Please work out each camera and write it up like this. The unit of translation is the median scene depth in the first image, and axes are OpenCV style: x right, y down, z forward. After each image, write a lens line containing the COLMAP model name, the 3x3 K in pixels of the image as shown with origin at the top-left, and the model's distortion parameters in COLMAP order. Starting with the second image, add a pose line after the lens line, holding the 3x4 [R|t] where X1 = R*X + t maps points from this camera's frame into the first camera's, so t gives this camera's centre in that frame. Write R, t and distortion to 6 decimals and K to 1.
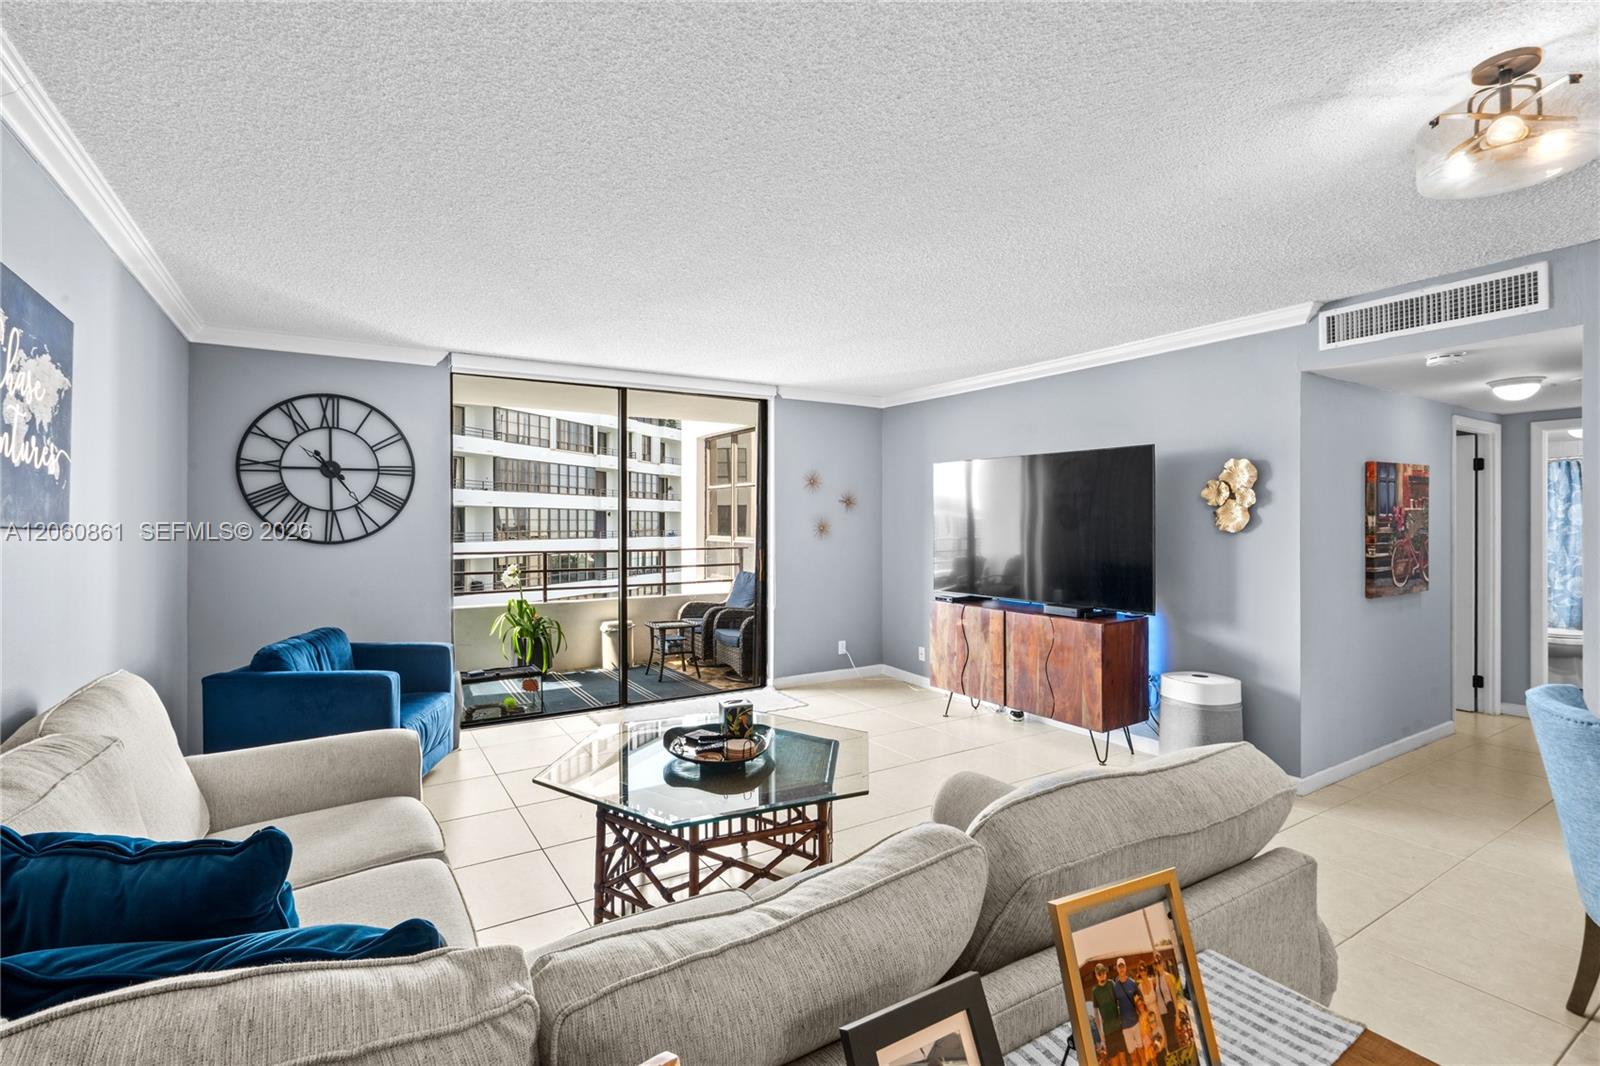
lens RADIAL K [[740.6, 0, 777.7], [0, 740.6, 523.6], [0, 0, 1]] dist [-0.005137, 0.003547]
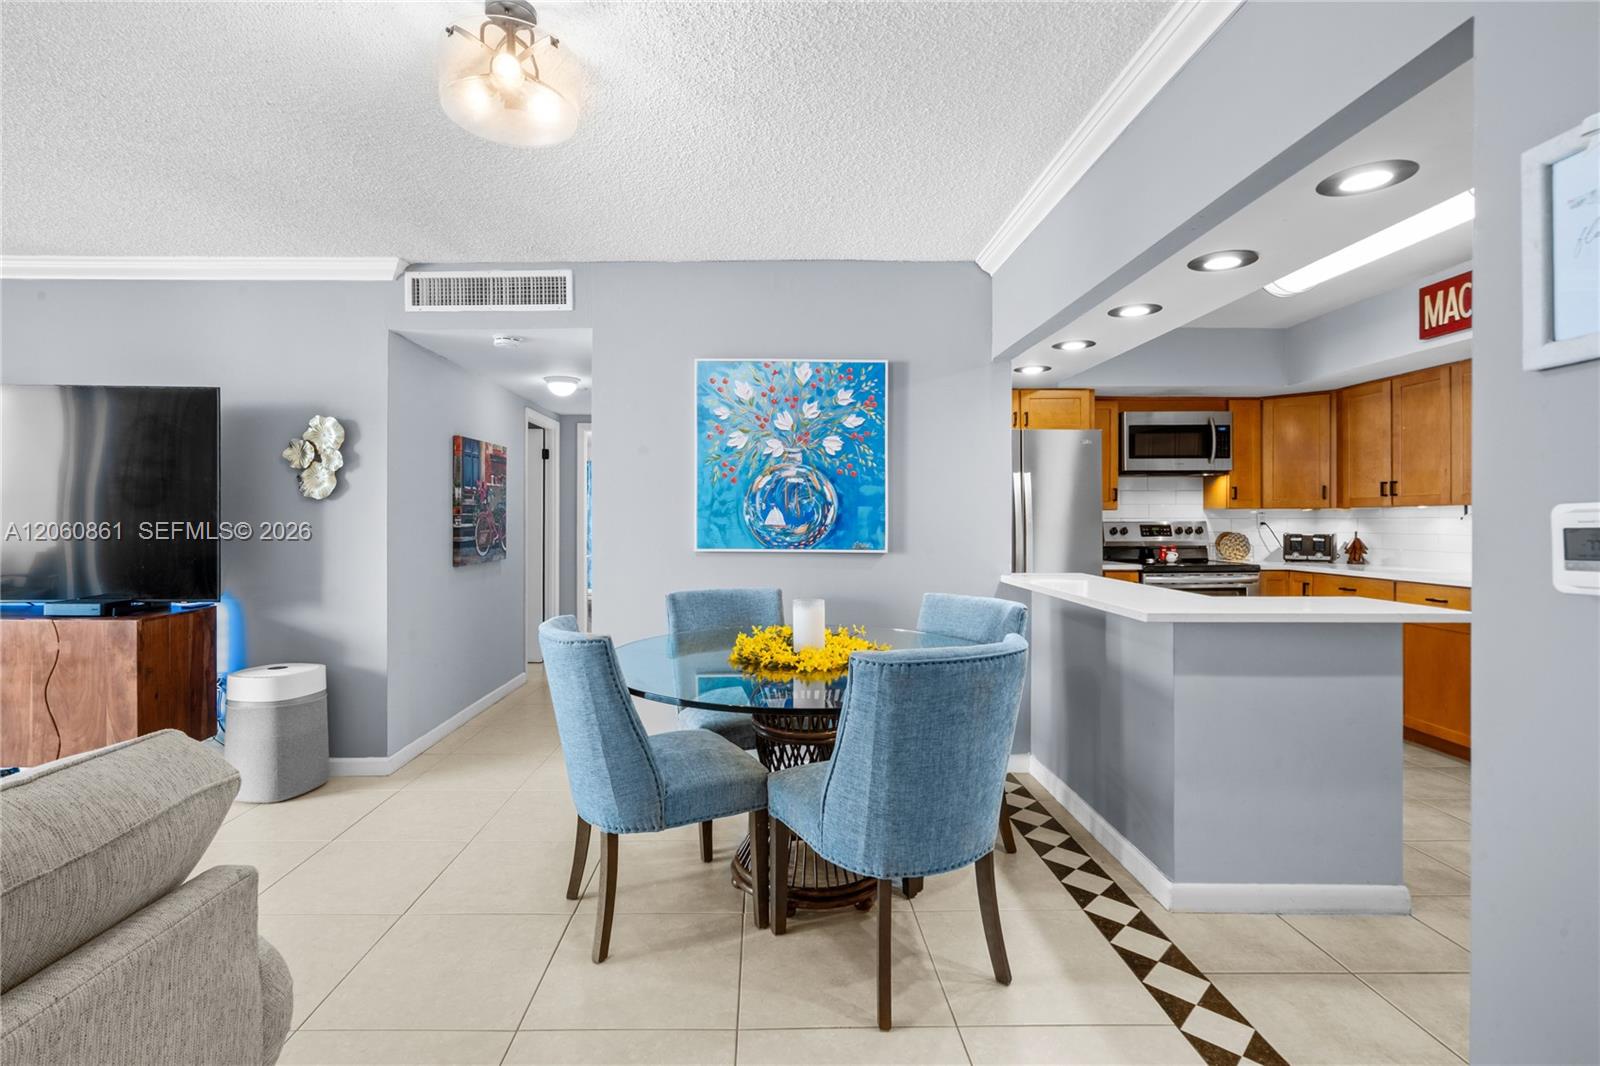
lens RADIAL K [[740.6, 0, 783.8], [0, 740.6, 522.6], [0, 0, 1]] dist [-0.005137, 0.003547]
pose [[0.510114, 0.006161, 0.860084, 0.136819], [-0.000602, 0.999977, -0.006806, 0.044906], [-0.860106, 0.002954, 0.510106, 0.069395]]
